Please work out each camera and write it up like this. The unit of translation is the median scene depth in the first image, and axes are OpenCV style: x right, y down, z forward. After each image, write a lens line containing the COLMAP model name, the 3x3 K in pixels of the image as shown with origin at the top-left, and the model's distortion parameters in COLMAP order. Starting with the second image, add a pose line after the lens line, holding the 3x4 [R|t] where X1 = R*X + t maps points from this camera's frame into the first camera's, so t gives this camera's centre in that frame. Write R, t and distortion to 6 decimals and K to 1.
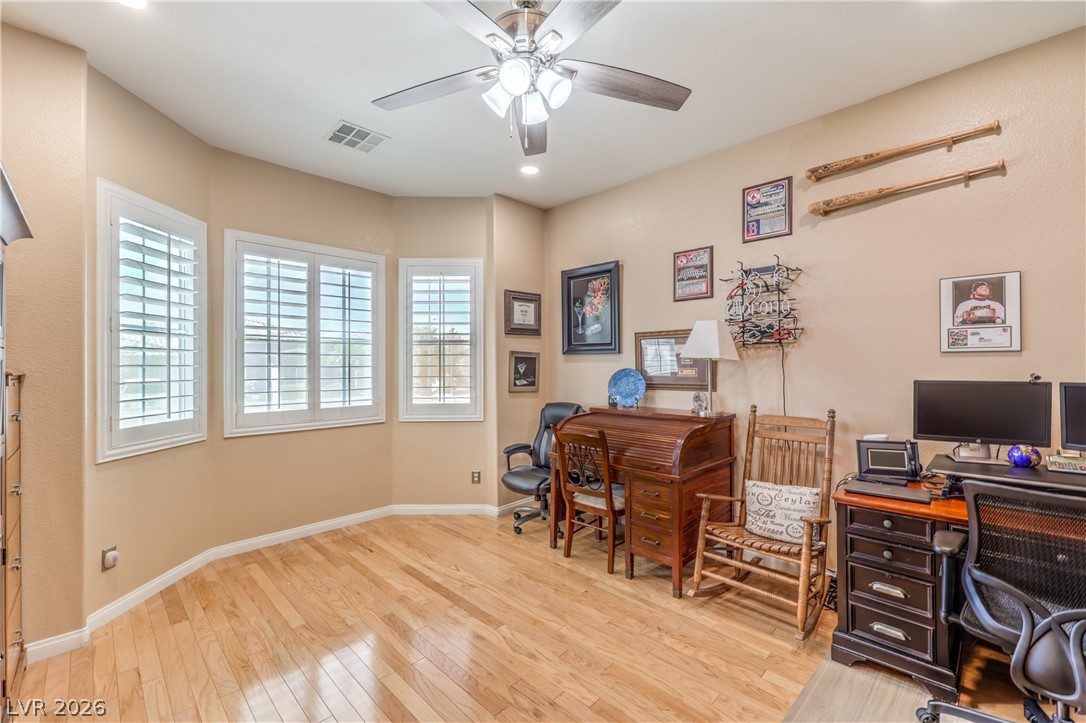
lens RADIAL K [[433.8, 0, 535.8], [0, 433.8, 365.4], [0, 0, 1]] dist [-0.002418, -0.000292]
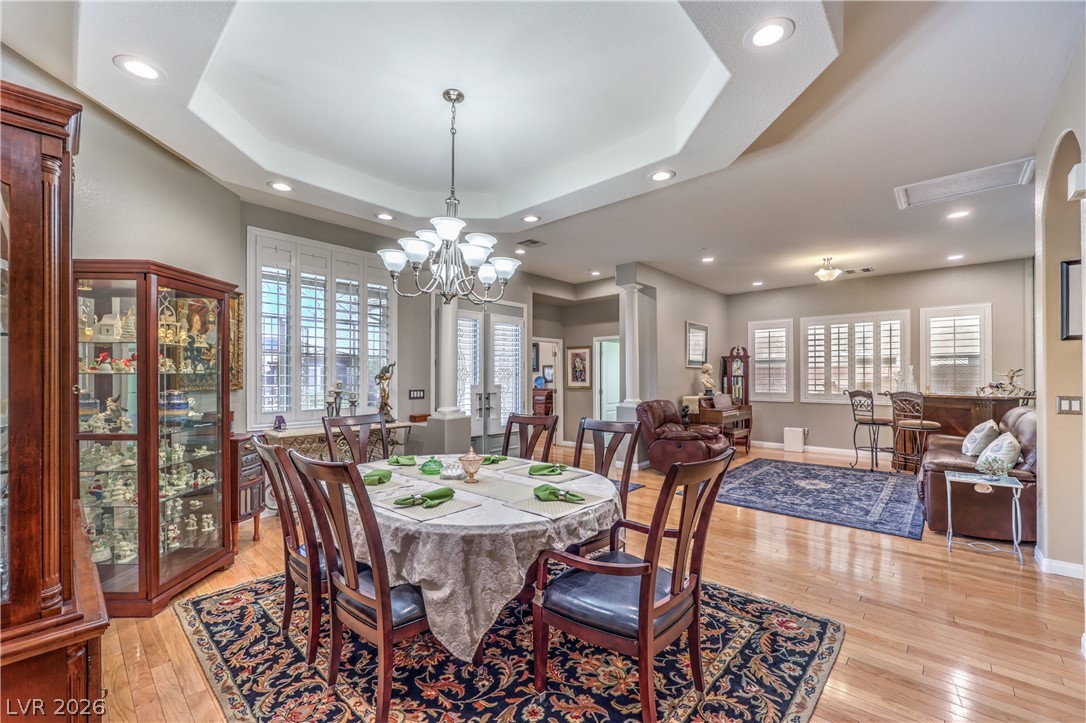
lens RADIAL K [[445.8, 0, 537.2], [0, 445.8, 376.0], [0, 0, 1]] dist [0.000751, 0.000365]
pose [[0.999614, 0.003840, 0.027501, 0.091366], [-0.003874, 0.999992, 0.001208, 0.000229], [-0.027496, -0.001314, 0.999621, -2.231309]]
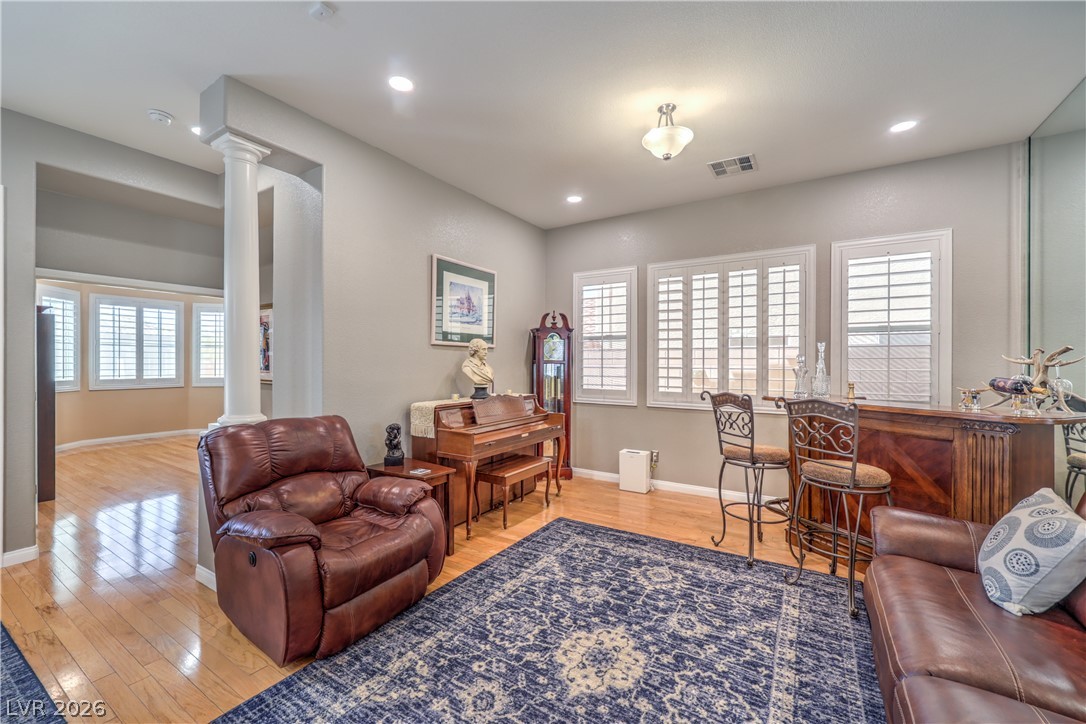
lens RADIAL K [[442.9, 0, 530.4], [0, 442.9, 365.3], [0, 0, 1]] dist [-0.000896, 0.000014]
pose [[0.981068, 0.006904, 0.193541, 0.833842], [-0.009077, 0.999905, 0.010346, -0.003204], [-0.193451, -0.011907, 0.981038, -1.315157]]
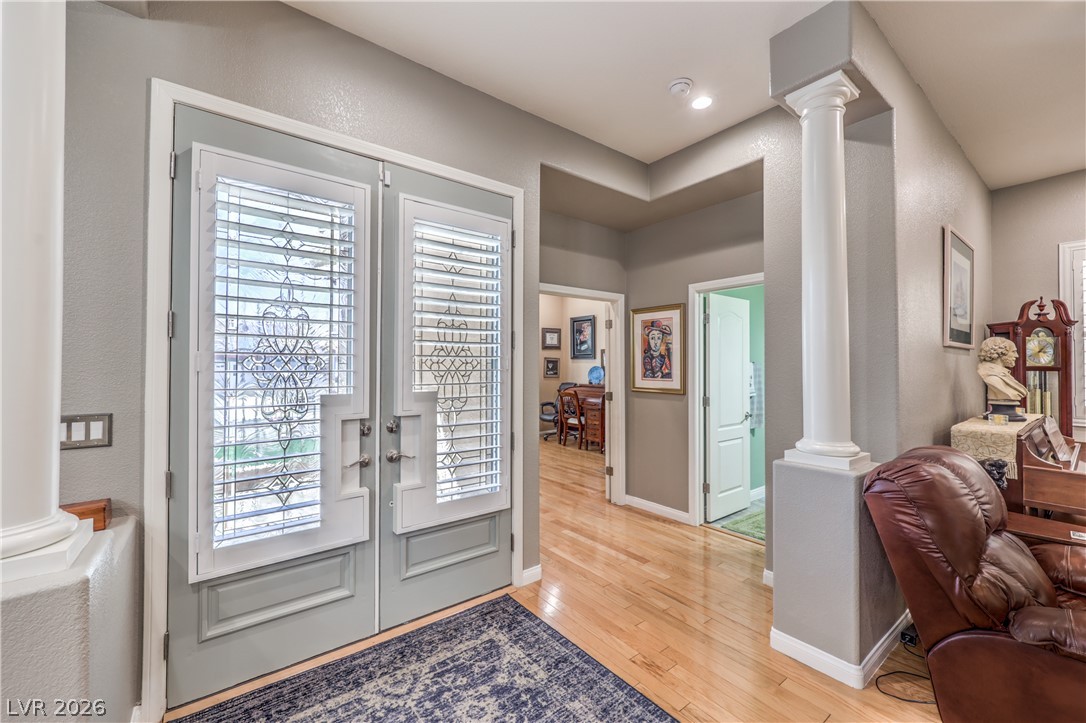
lens RADIAL K [[433.8, 0, 535.8], [0, 433.8, 365.4], [0, 0, 1]] dist [-0.002418, -0.000292]
pose [[0.988039, 0.006802, -0.154055, 0.230748], [-0.006123, 0.999969, 0.004879, -0.004754], [0.154084, -0.003877, 0.988050, -1.106617]]
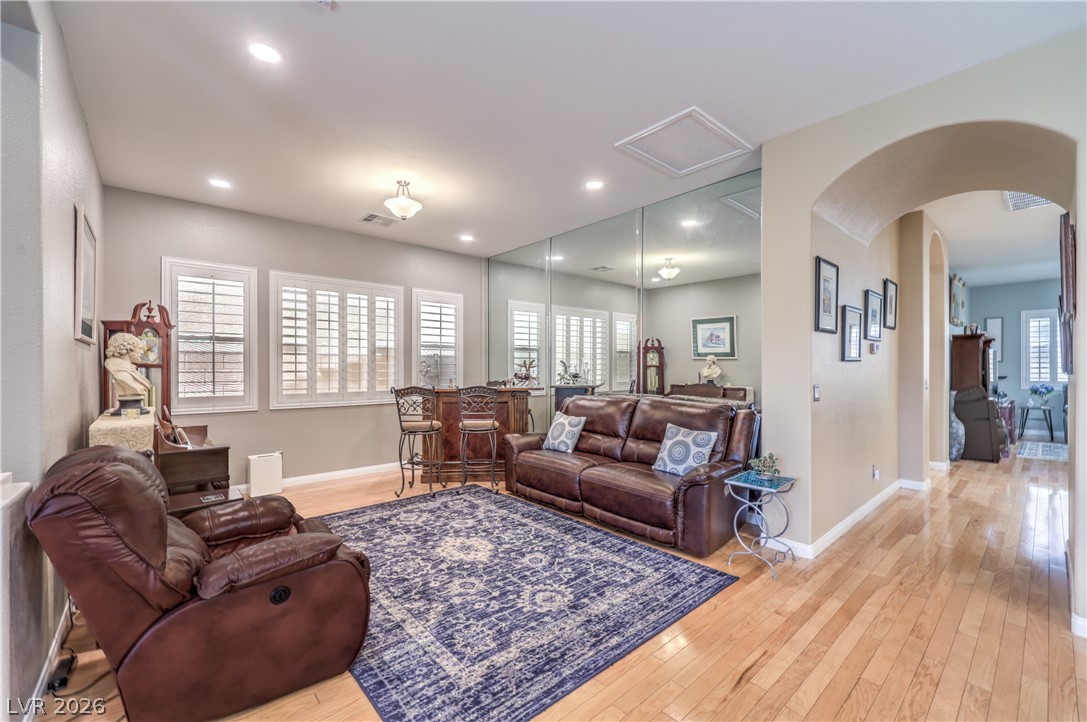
lens RADIAL K [[445.9, 0, 545.7], [0, 445.9, 372.7], [0, 0, 1]] dist [-0.001216, -0.000153]
pose [[0.079664, -0.004243, 0.996813, 0.183141], [-0.004094, 0.999981, 0.004584, 0.007779], [-0.996813, -0.004446, 0.079645, -1.040130]]
